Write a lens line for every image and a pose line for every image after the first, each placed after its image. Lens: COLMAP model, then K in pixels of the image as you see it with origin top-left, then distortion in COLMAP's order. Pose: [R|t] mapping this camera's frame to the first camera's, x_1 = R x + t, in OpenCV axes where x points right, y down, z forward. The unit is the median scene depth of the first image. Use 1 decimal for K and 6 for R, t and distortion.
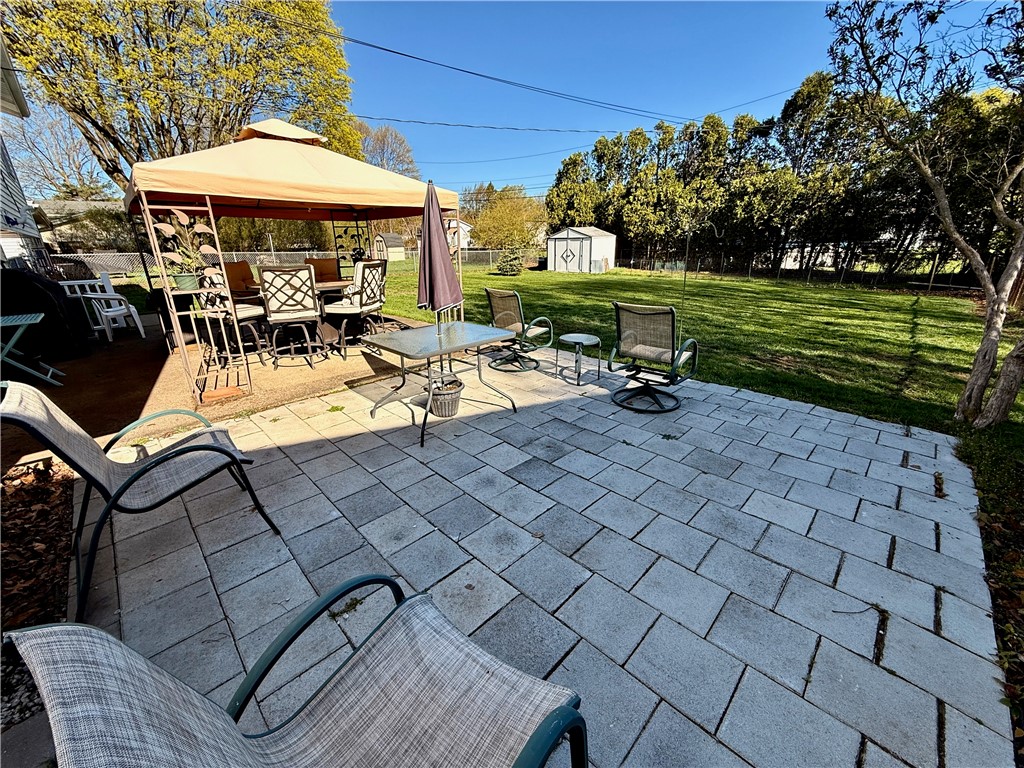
lens RADIAL K [[406.7, 0, 512.4], [0, 406.7, 388.0], [0, 0, 1]] dist [-0.002936, 0.000200]
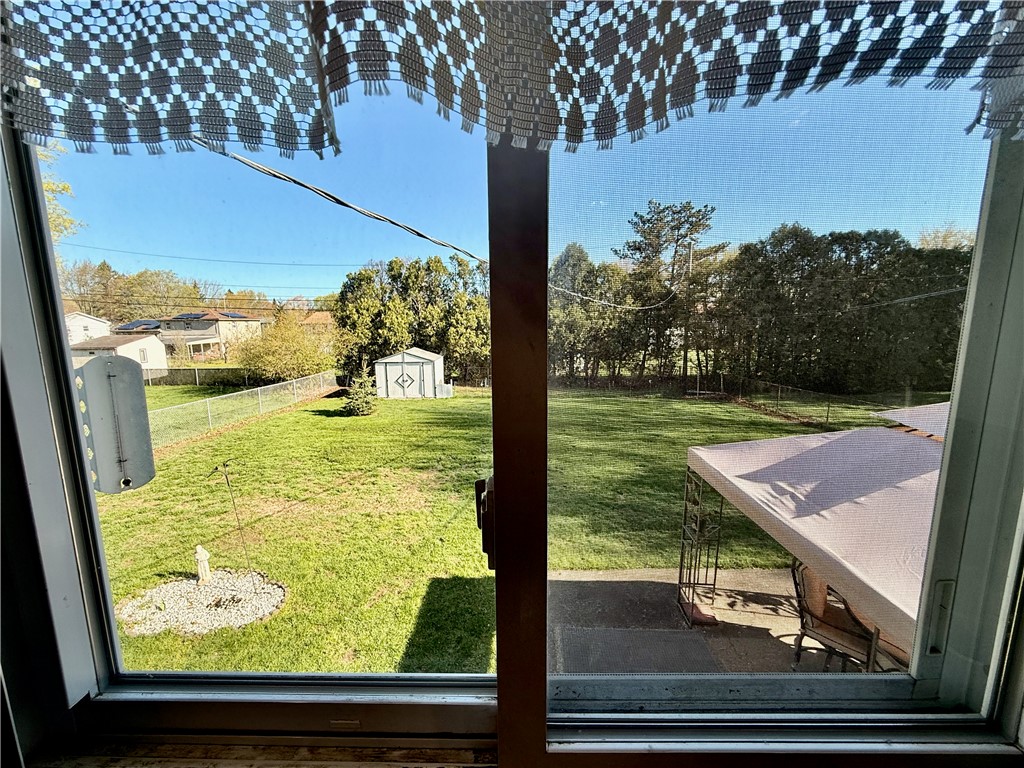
lens RADIAL K [[406.7, 0, 508.6], [0, 406.7, 387.7], [0, 0, 1]] dist [-0.002936, 0.000200]
pose [[0.702384, -0.096150, 0.705275, -0.335541], [0.235327, 0.966485, -0.102602, -0.165470], [-0.671773, 0.238036, 0.701470, 0.224698]]
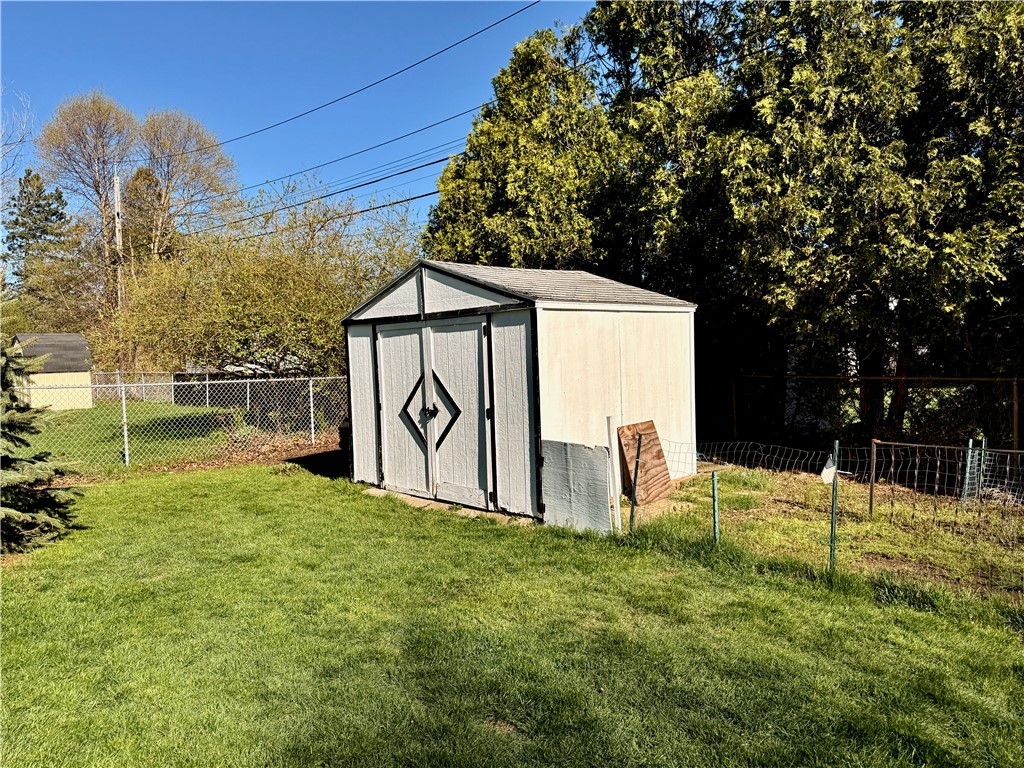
lens RADIAL K [[731.1, 0, 510.0], [0, 731.1, 388.7], [0, 0, 1]] dist [0.006549, -0.004359]
pose [[0.998411, -0.002048, -0.056313, 0.190320], [-0.015571, 0.950403, -0.310632, -0.236985], [0.054156, 0.311015, 0.948861, 0.699321]]
